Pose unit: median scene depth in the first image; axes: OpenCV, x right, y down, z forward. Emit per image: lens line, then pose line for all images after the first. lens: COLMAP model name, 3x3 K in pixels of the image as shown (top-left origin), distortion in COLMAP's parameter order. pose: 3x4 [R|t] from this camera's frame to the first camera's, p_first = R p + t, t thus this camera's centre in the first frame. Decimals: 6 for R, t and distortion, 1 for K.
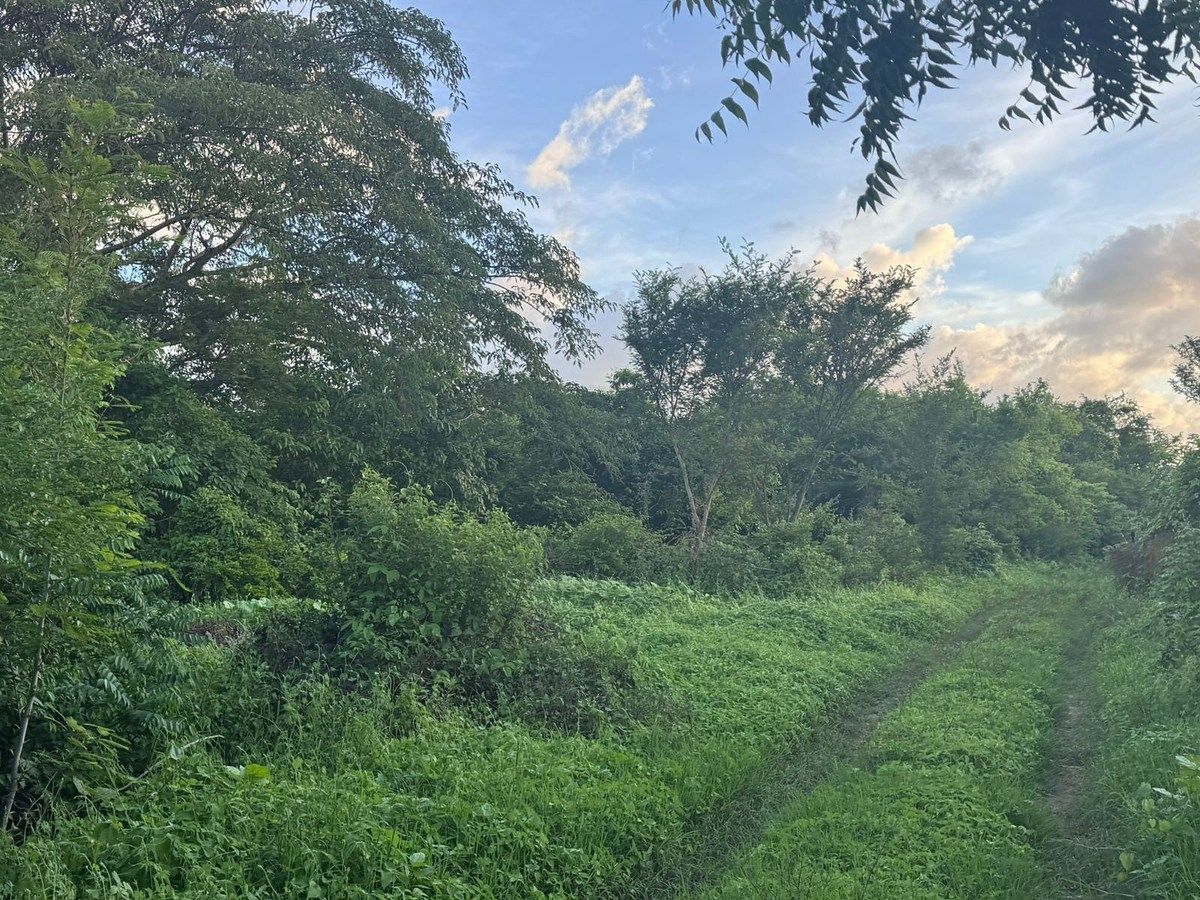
lens RADIAL K [[1172.1, 0, 599.7], [0, 1172.1, 458.5], [0, 0, 1]] dist [0.181390, -0.374245]
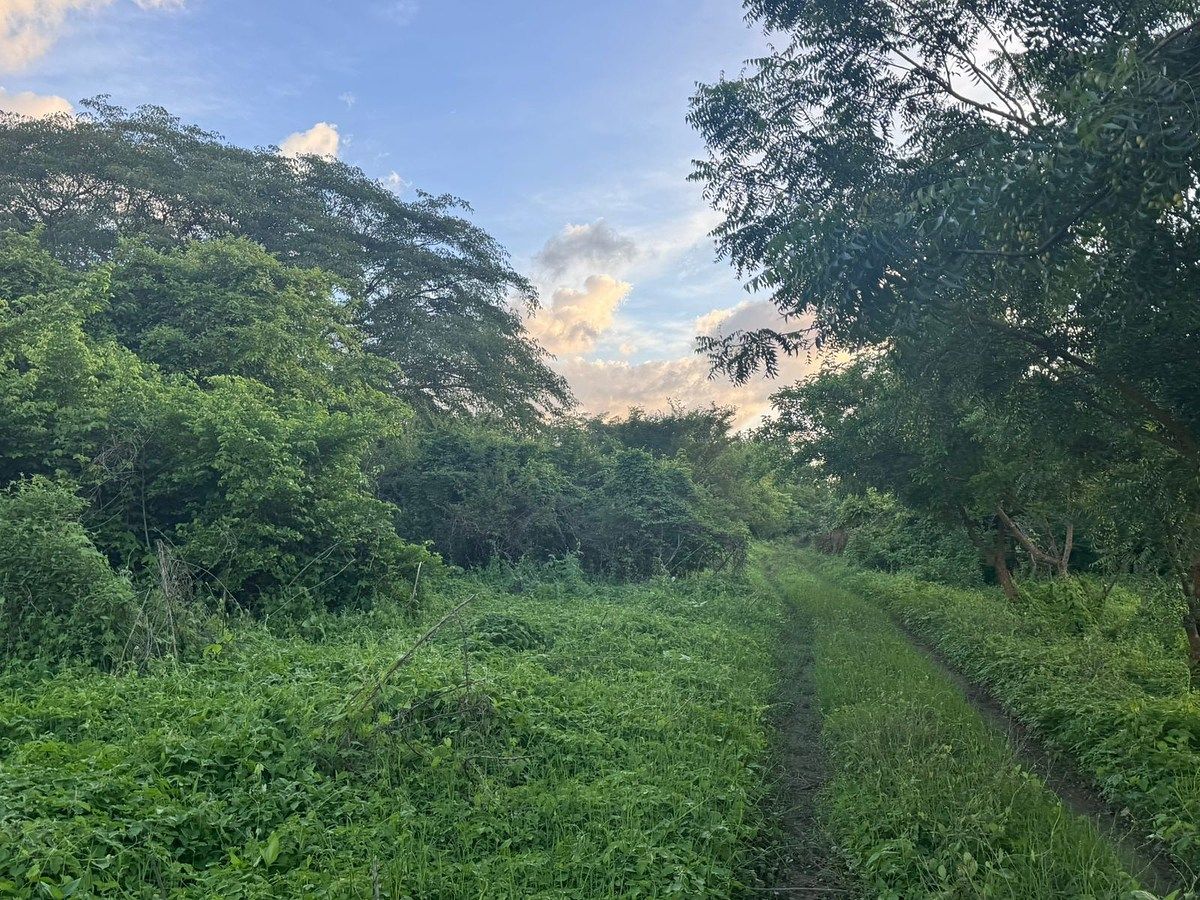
lens RADIAL K [[1172.1, 0, 599.7], [0, 1172.1, 458.5], [0, 0, 1]] dist [0.181390, -0.374245]
pose [[0.959797, 0.031938, 0.278871, -0.508294], [-0.038538, 0.999091, 0.018215, -0.081522], [-0.278036, -0.028229, 0.960156, -0.893289]]
